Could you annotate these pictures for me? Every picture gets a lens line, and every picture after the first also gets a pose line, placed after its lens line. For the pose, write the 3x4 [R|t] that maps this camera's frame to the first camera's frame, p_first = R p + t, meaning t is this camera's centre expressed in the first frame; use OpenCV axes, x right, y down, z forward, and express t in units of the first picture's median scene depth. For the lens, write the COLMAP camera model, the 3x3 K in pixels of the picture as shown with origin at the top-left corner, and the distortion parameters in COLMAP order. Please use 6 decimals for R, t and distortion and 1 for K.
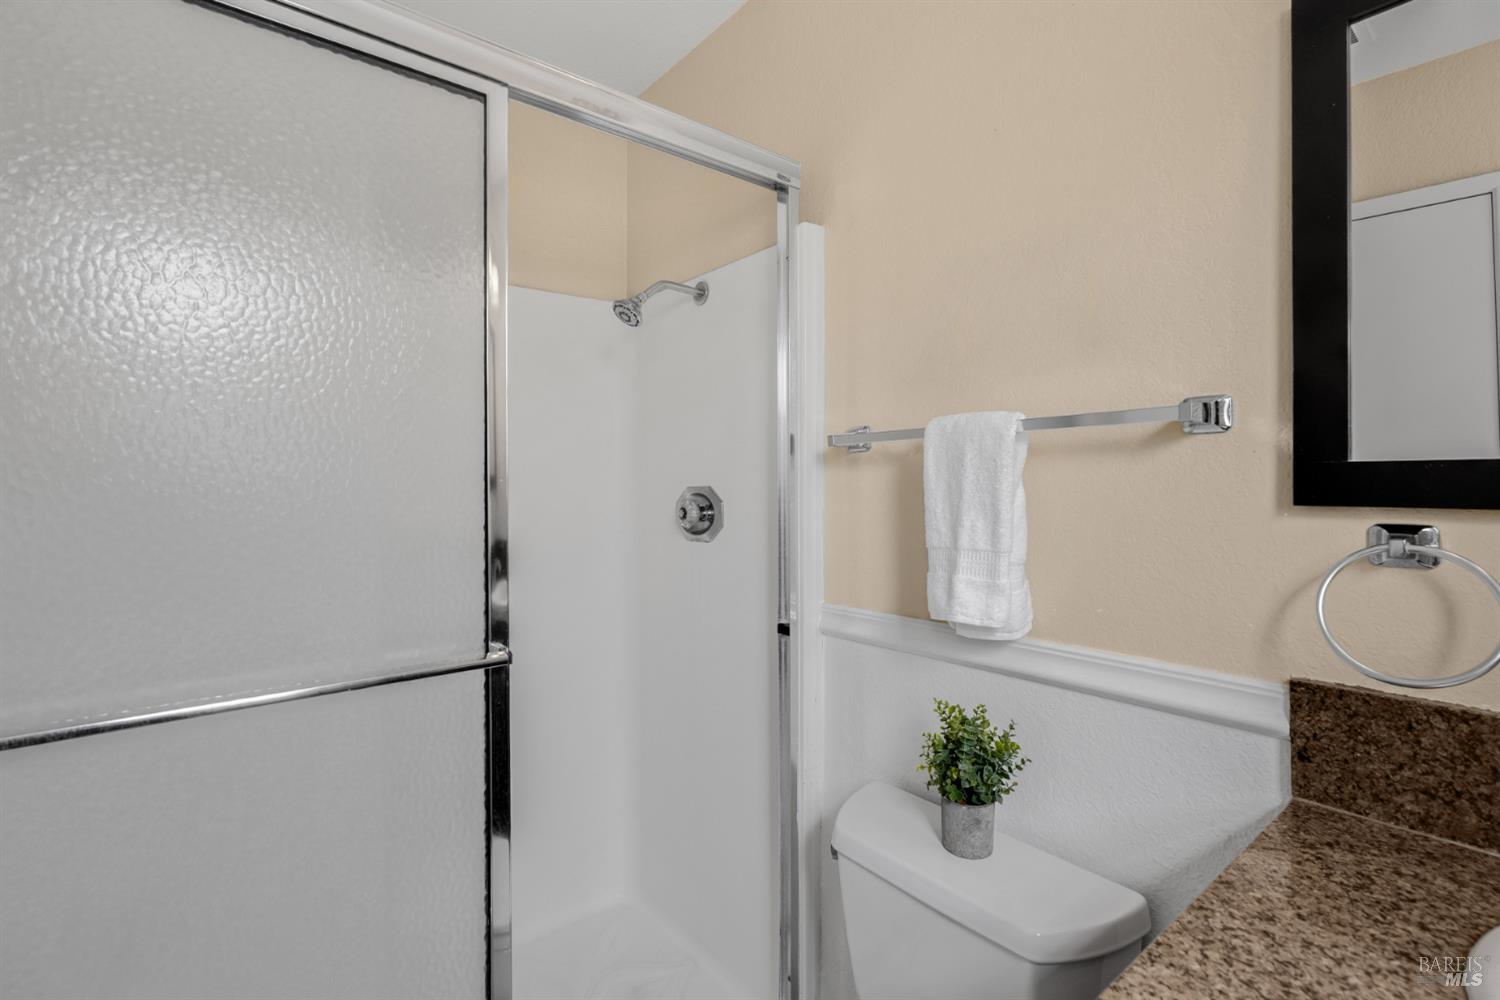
lens RADIAL K [[683.5, 0, 746.6], [0, 683.5, 484.3], [0, 0, 1]] dist [-0.001814, 0.000445]
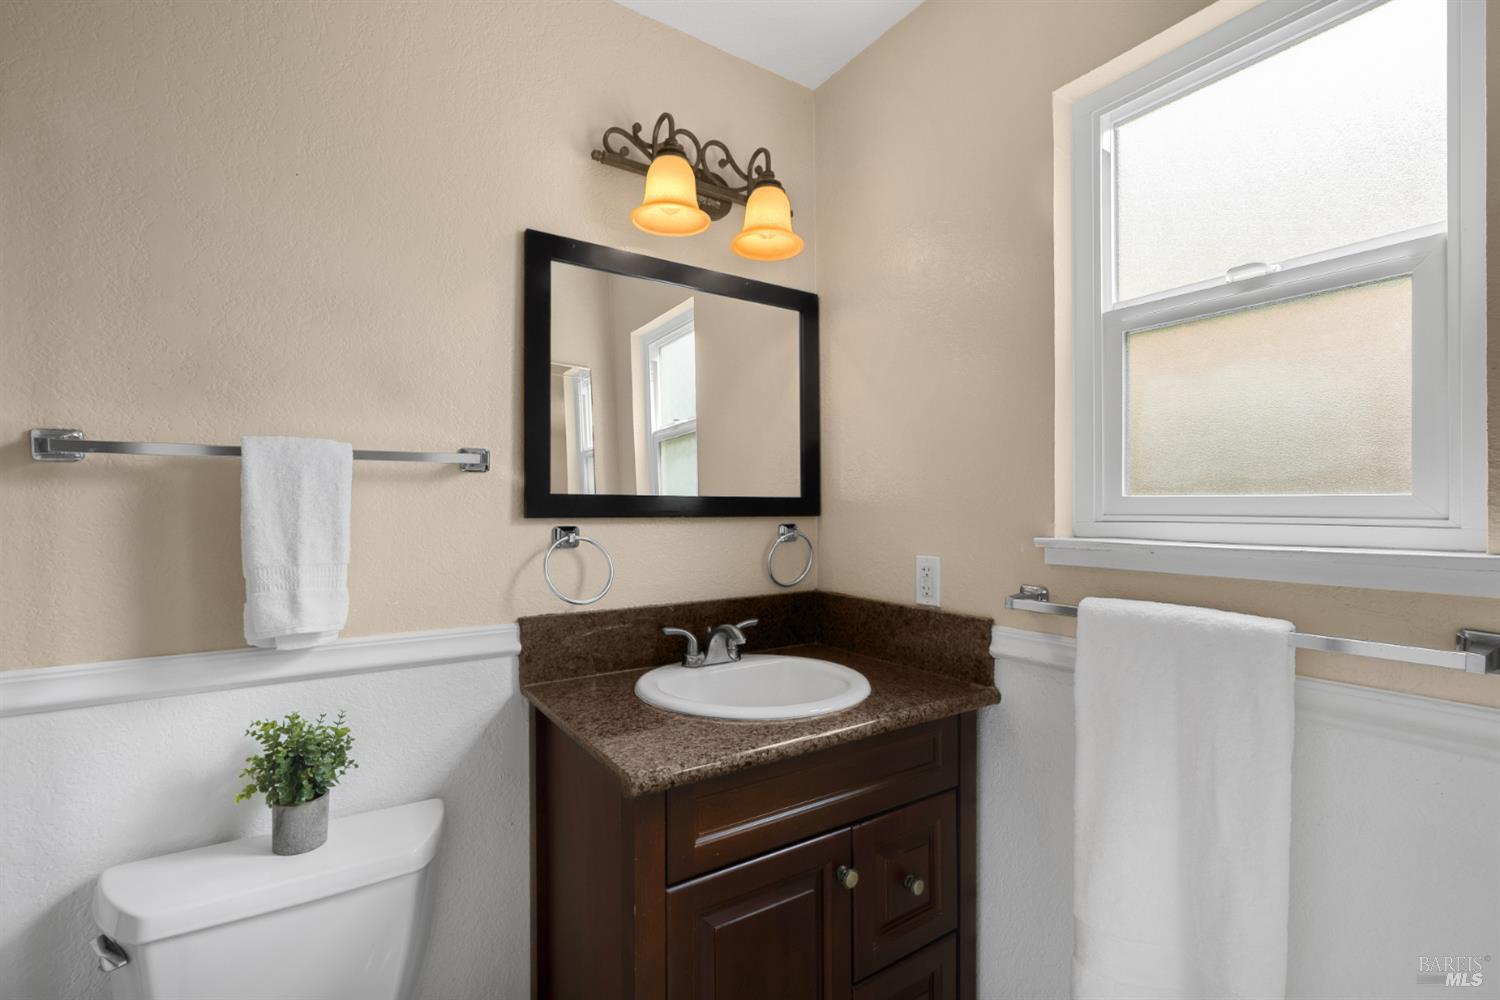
lens RADIAL K [[683.5, 0, 746.6], [0, 683.5, 484.3], [0, 0, 1]] dist [-0.001814, 0.000445]
pose [[0.092391, 0.041187, 0.994871, -0.753323], [0.000890, 0.999140, -0.041446, 0.014557], [-0.995722, 0.004715, 0.092275, 0.224911]]
